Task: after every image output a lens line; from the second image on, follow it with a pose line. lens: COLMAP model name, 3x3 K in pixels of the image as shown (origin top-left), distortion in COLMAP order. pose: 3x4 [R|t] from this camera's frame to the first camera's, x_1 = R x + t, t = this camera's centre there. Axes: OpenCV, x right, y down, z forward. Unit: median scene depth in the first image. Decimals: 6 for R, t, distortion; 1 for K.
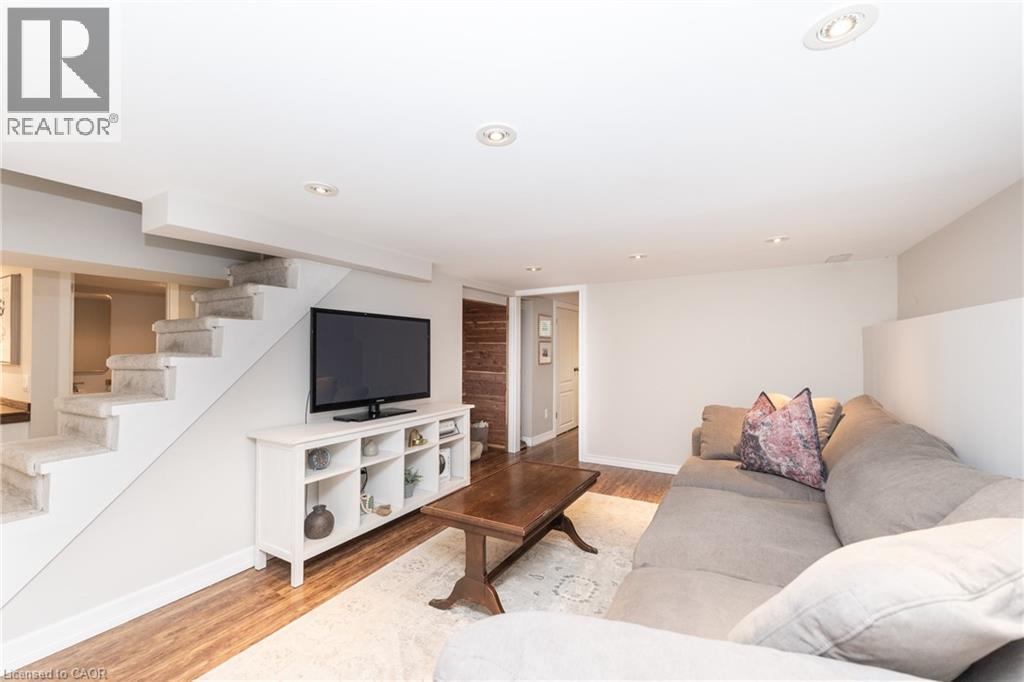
lens RADIAL K [[432.6, 0, 504.4], [0, 432.6, 345.3], [0, 0, 1]] dist [0.009286, -0.002655]
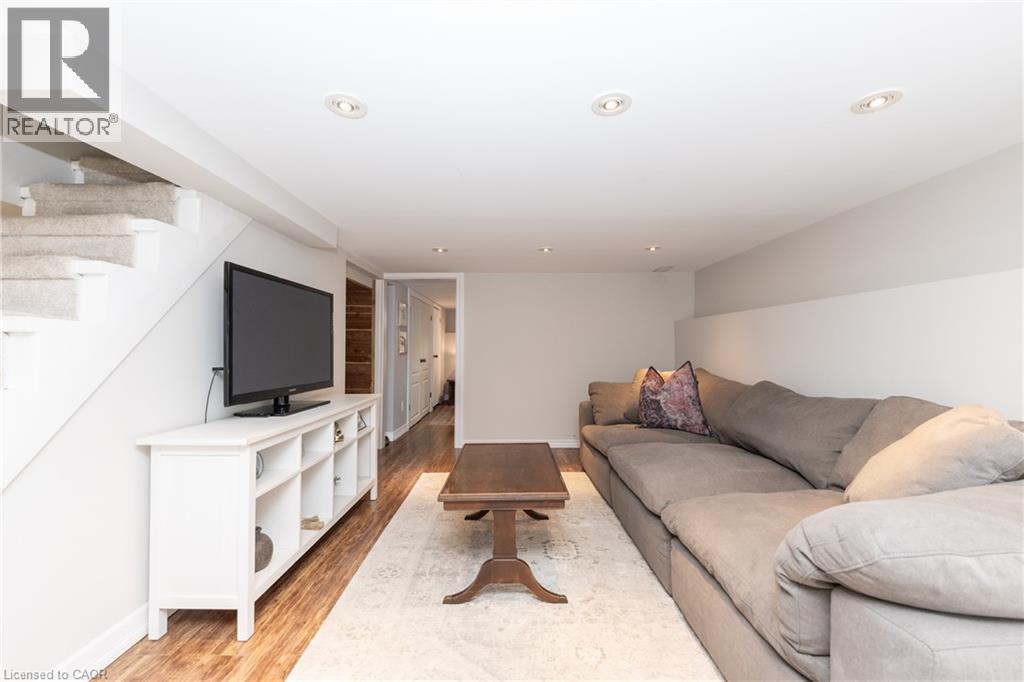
lens RADIAL K [[432.6, 0, 508.0], [0, 432.6, 345.9], [0, 0, 1]] dist [0.009286, -0.002655]
pose [[0.860402, 0.006651, 0.509573, -0.430991], [-0.007034, 0.999975, -0.001175, 0.055572], [-0.509567, -0.002573, 0.860427, 0.135853]]
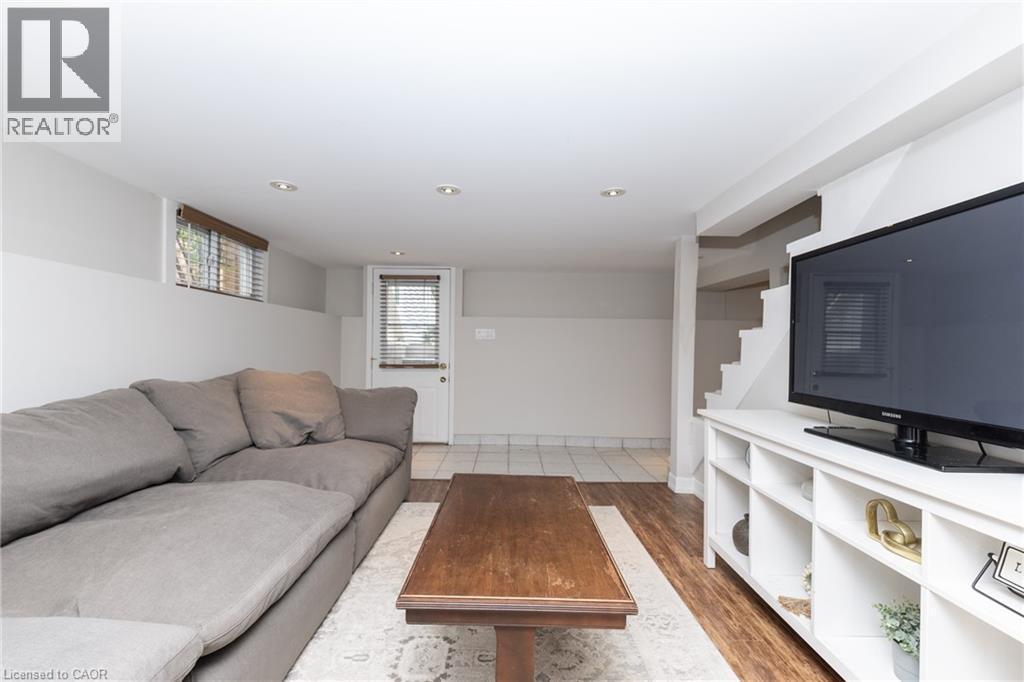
lens RADIAL K [[432.6, 0, 509.0], [0, 432.6, 345.8], [0, 0, 1]] dist [0.009286, -0.002655]
pose [[-0.859556, -0.009308, -0.510957, 0.352246], [-0.003709, 0.999921, -0.011976, 0.076756], [0.511028, -0.008399, -0.859523, 1.449319]]
